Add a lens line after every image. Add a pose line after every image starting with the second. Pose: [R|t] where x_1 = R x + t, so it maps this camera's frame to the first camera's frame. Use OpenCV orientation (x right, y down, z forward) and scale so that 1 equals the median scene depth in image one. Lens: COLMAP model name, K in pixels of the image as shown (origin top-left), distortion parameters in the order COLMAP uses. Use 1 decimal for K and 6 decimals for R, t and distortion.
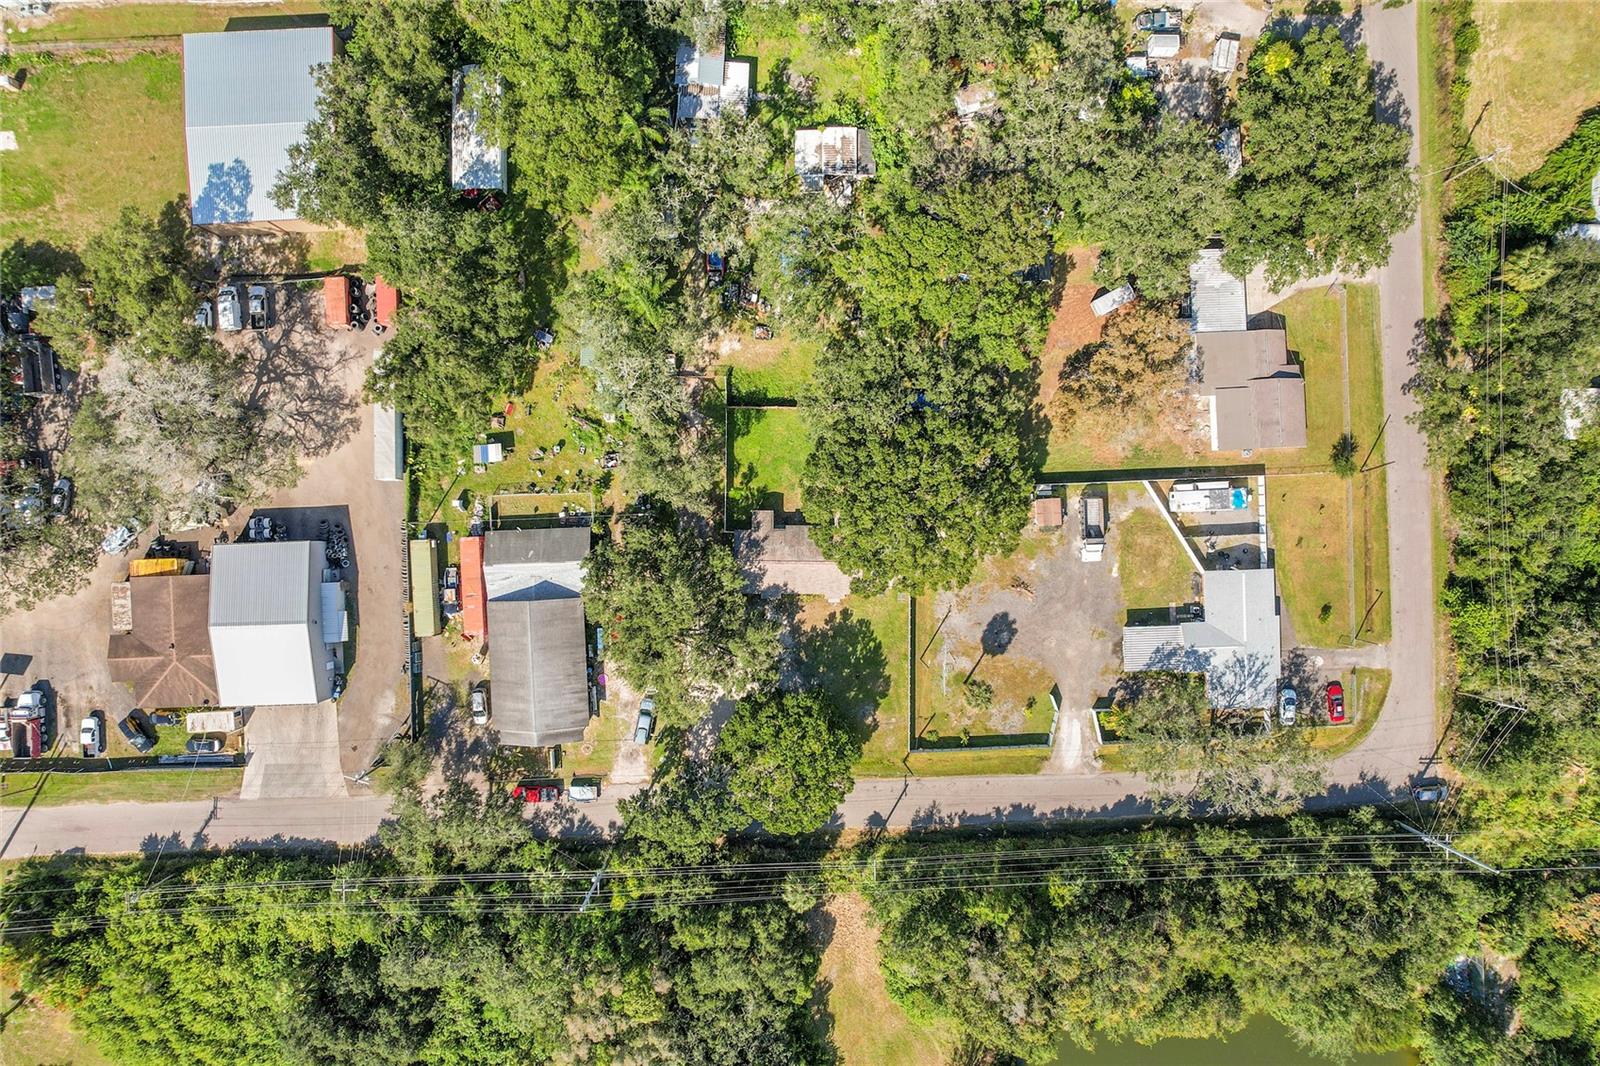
lens RADIAL K [[1022.9, 0, 800.9], [0, 1022.9, 547.5], [0, 0, 1]] dist [-0.087731, 0.078641]
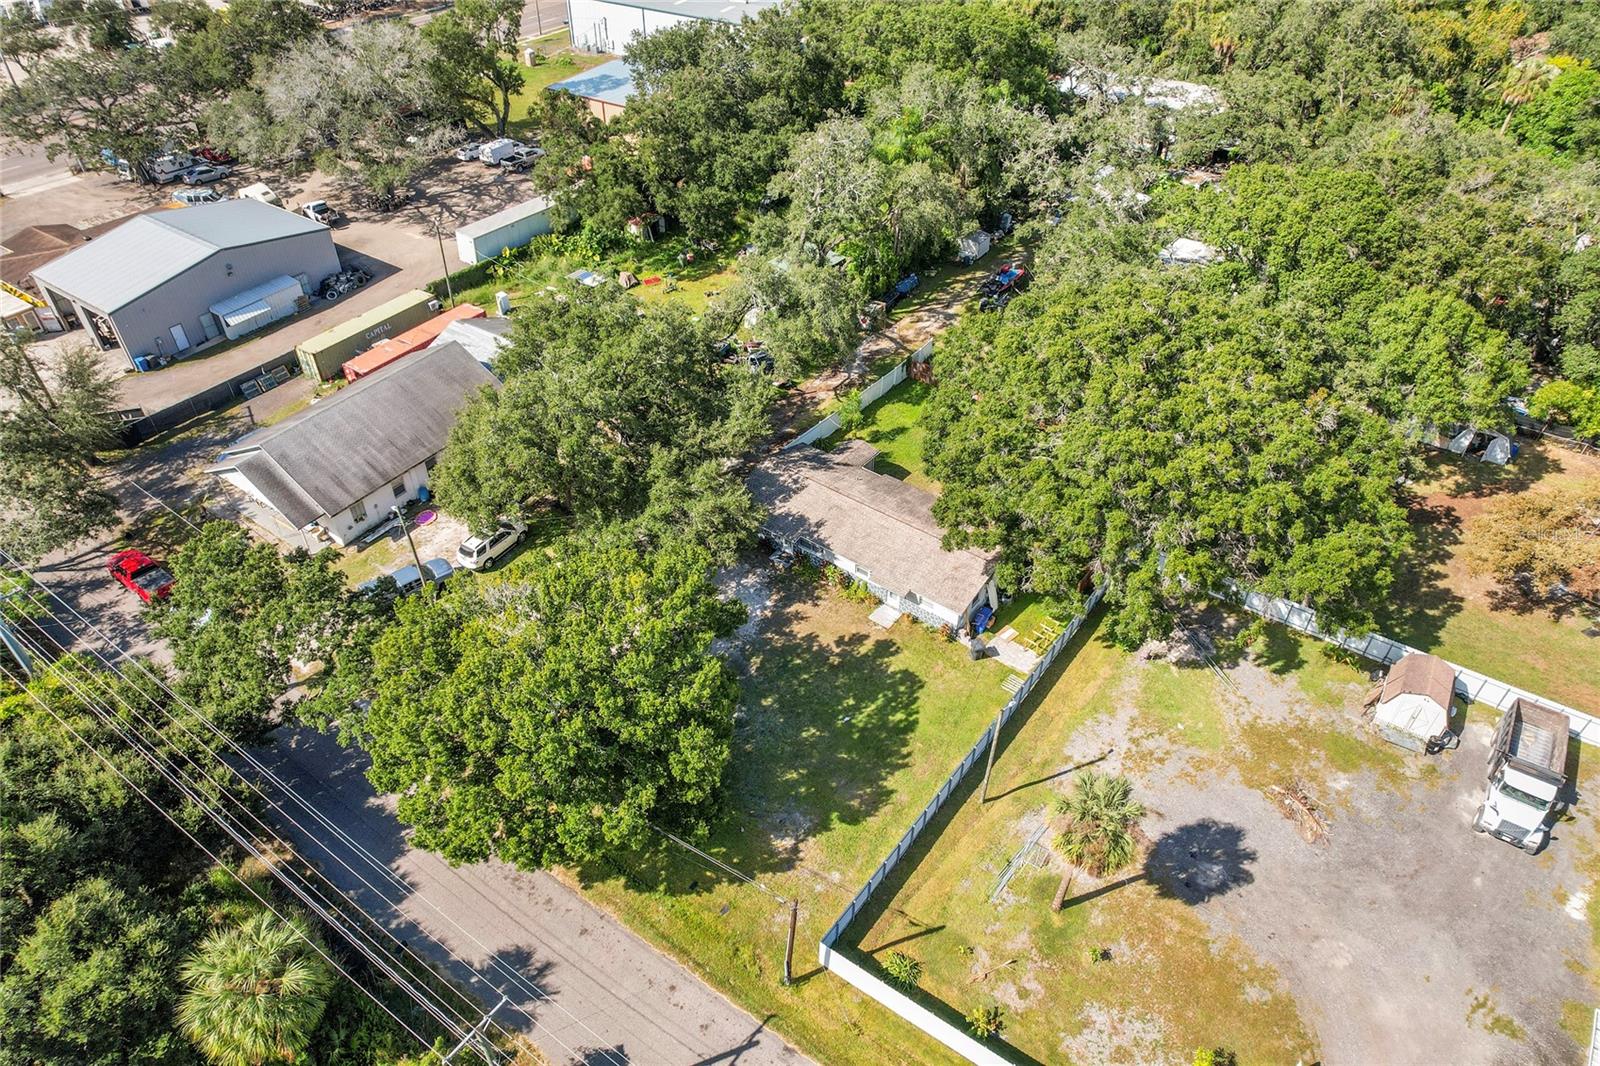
lens RADIAL K [[1022.9, 0, 800.9], [0, 1022.9, 547.5], [0, 0, 1]] dist [-0.087731, 0.078641]
pose [[0.799264, 0.396169, -0.451916, 0.198216], [-0.600707, 0.503977, -0.620611, 0.342960], [-0.018111, 0.767501, 0.640792, 0.678011]]
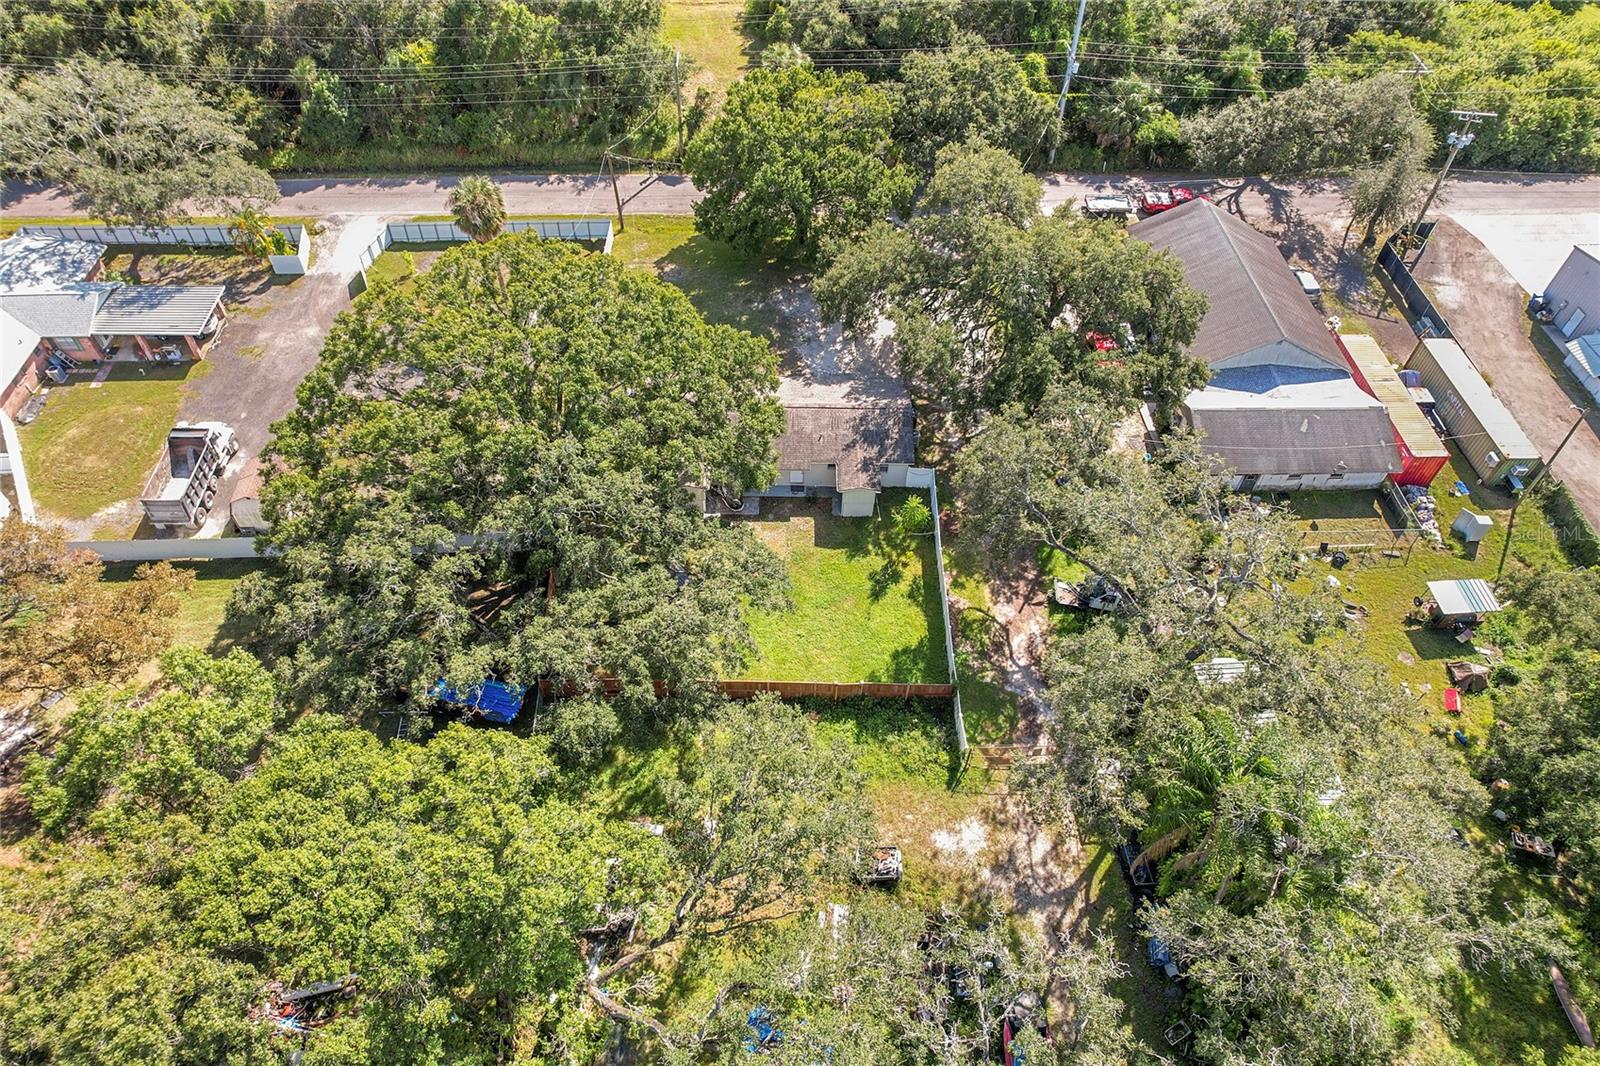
lens RADIAL K [[1022.9, 0, 800.9], [0, 1022.9, 547.5], [0, 0, 1]] dist [-0.087731, 0.078641]
pose [[-0.999810, -0.005406, -0.018703, -0.001519], [-0.007724, -0.771671, 0.635975, -0.353728], [-0.017871, 0.635999, 0.771483, 0.633517]]
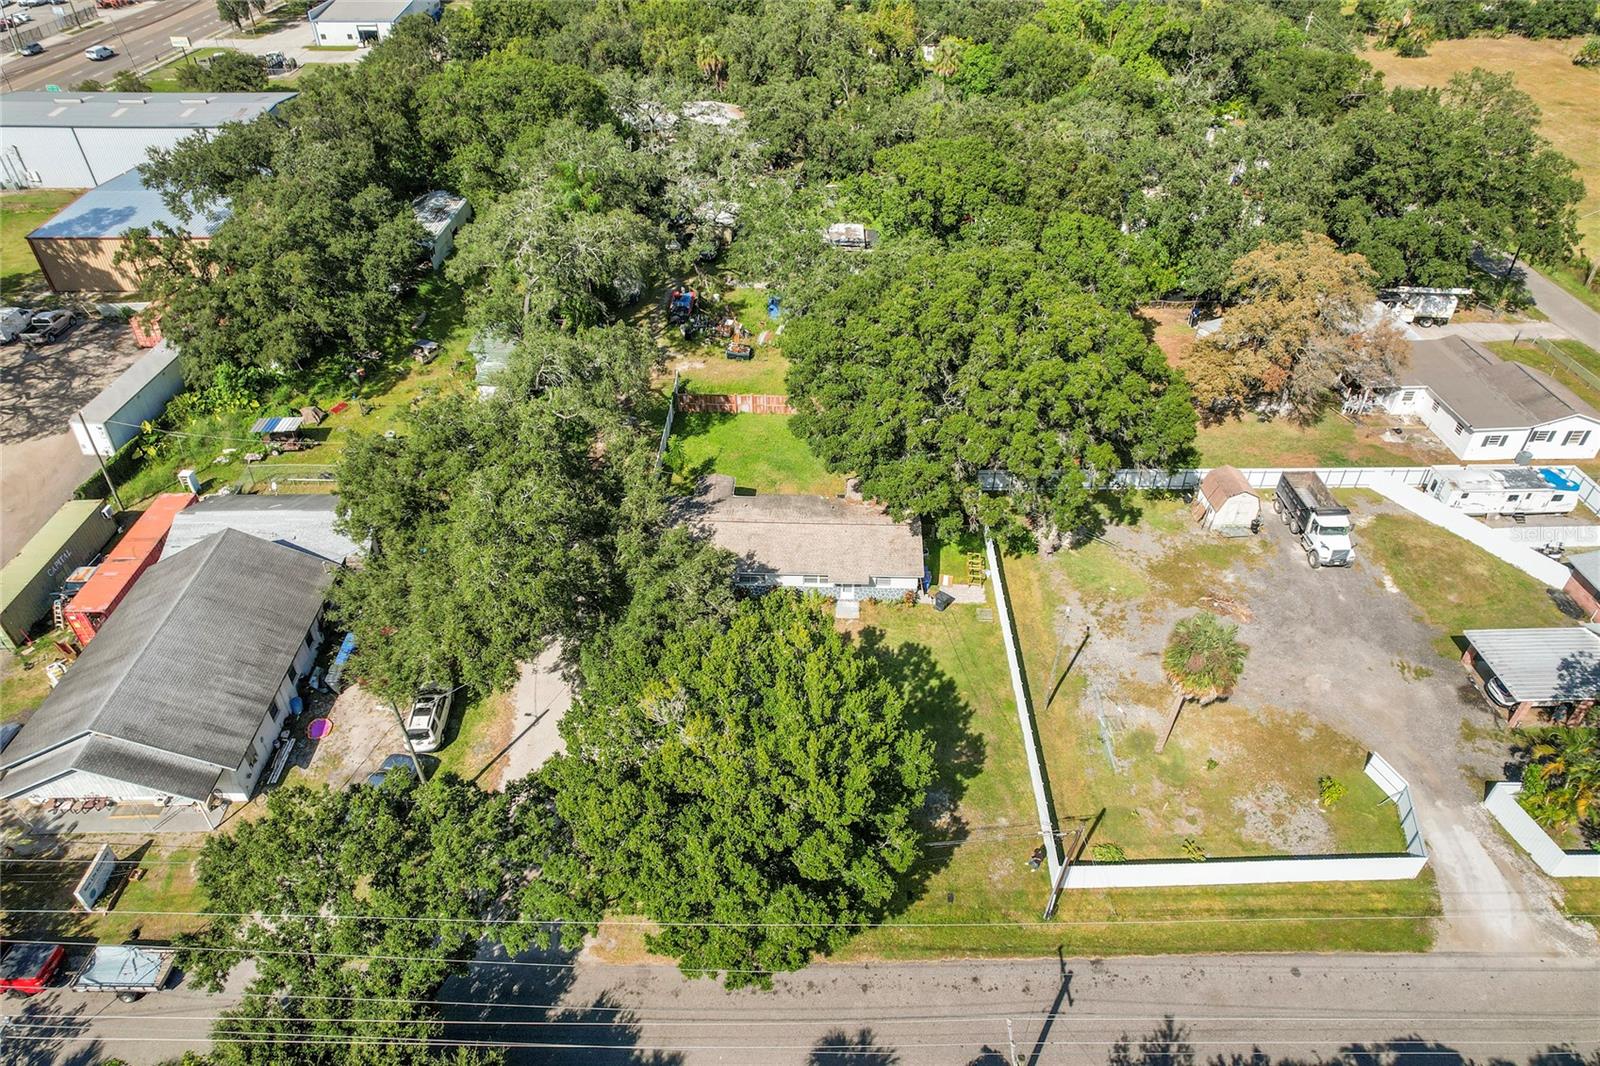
lens RADIAL K [[1022.9, 0, 800.9], [0, 1022.9, 547.5], [0, 0, 1]] dist [-0.087731, 0.078641]
pose [[0.999778, 0.019462, -0.008029, 0.013042], [-0.018140, 0.602770, -0.797709, 0.421664], [-0.010685, 0.797678, 0.602989, 0.678607]]
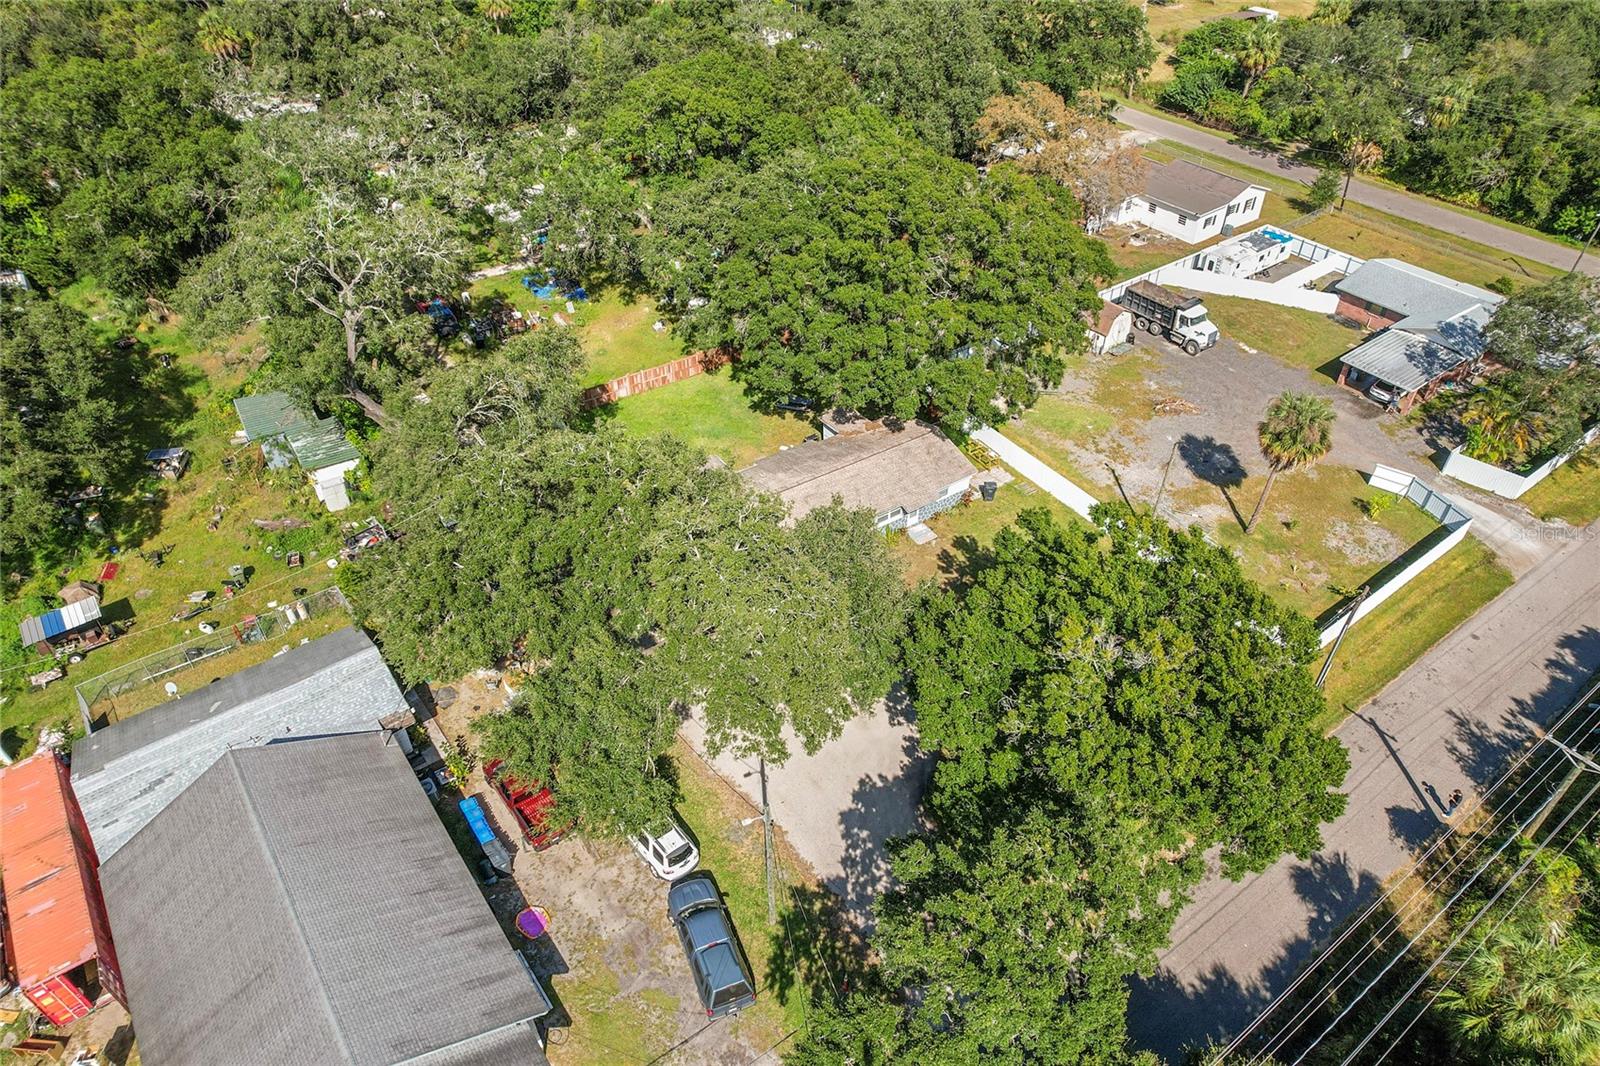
lens RADIAL K [[1022.9, 0, 800.9], [0, 1022.9, 547.5], [0, 0, 1]] dist [-0.087731, 0.078641]
pose [[0.826747, -0.359065, 0.433084, -0.220429], [0.562558, 0.521945, -0.641173, 0.322517], [0.004177, 0.773722, 0.633511, 0.703968]]
